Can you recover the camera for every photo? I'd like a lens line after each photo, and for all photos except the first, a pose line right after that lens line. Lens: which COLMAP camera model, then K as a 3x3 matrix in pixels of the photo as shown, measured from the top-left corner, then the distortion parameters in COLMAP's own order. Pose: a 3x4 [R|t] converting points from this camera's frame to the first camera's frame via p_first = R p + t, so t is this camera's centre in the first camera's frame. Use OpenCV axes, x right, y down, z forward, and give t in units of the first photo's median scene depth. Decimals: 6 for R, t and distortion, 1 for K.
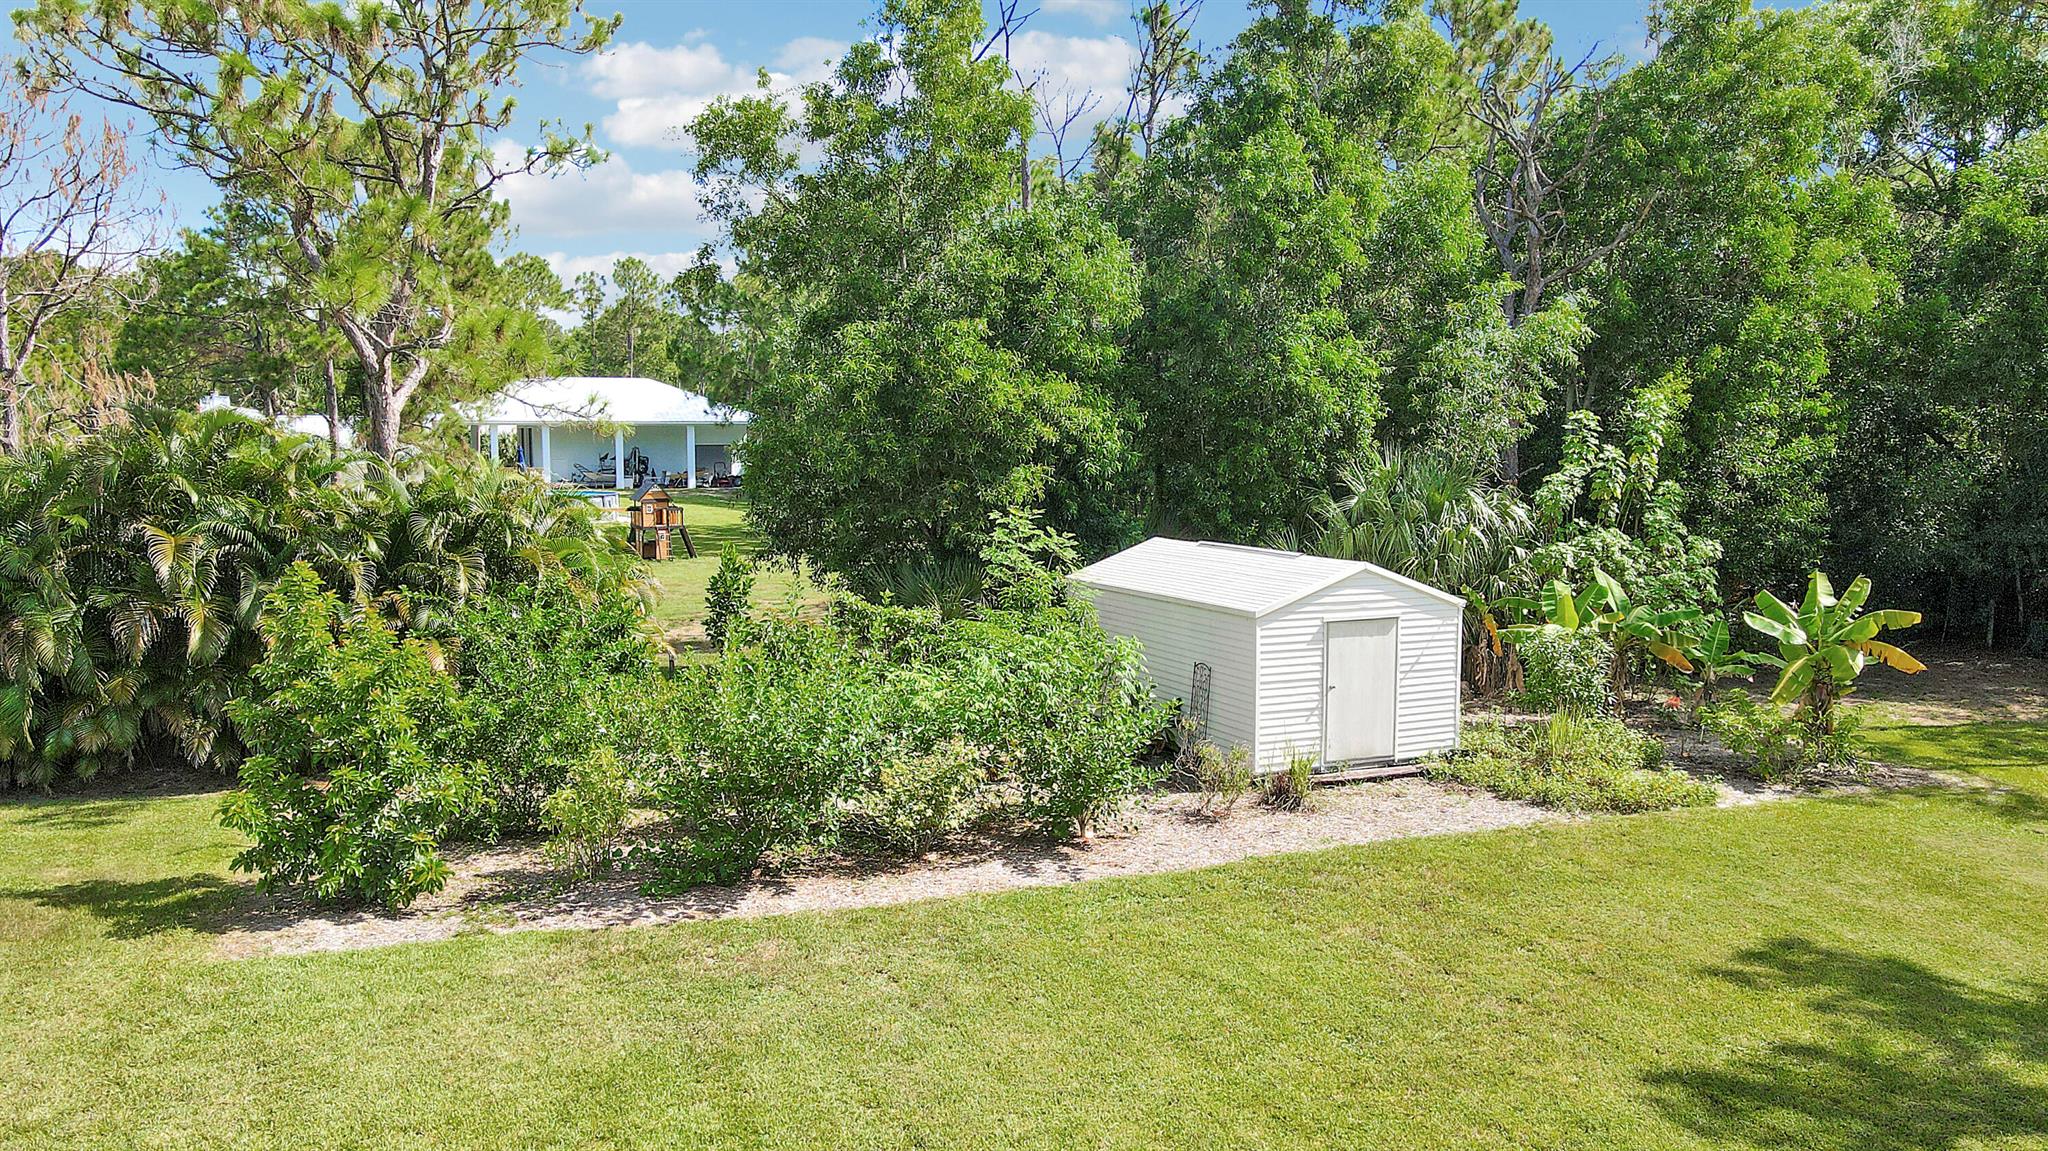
lens RADIAL K [[1512.0, 0, 1021.3], [0, 1512.0, 579.7], [0, 0, 1]] dist [0.001754, 0.004340]
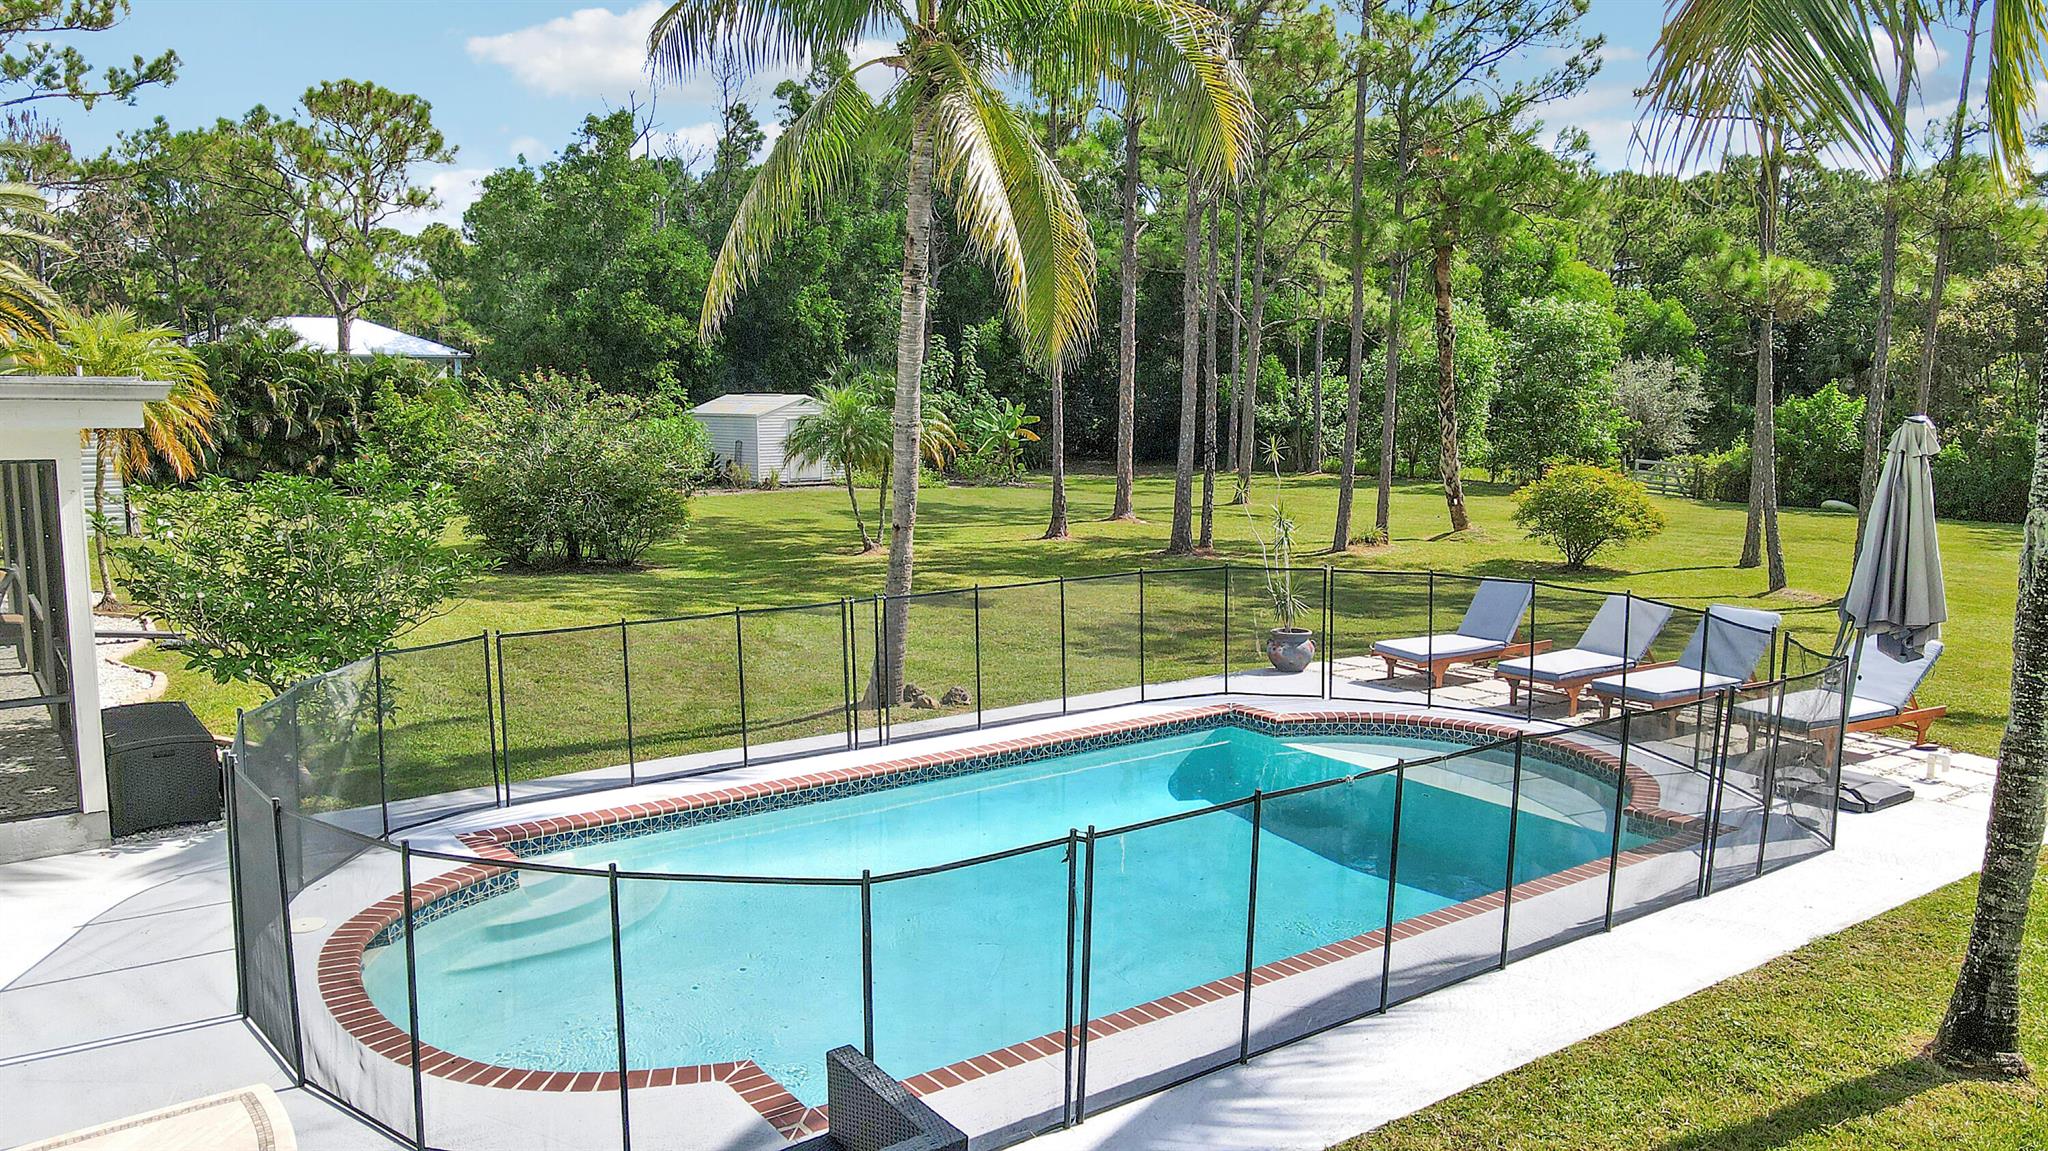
lens RADIAL K [[1512.0, 0, 1035.9], [0, 1512.0, 575.4], [0, 0, 1]] dist [0.001754, 0.004340]
pose [[0.977480, -0.030276, 0.208844, 0.058355], [0.023171, 0.999069, 0.036387, 0.151154], [-0.209751, -0.030728, 0.977272, -1.104937]]
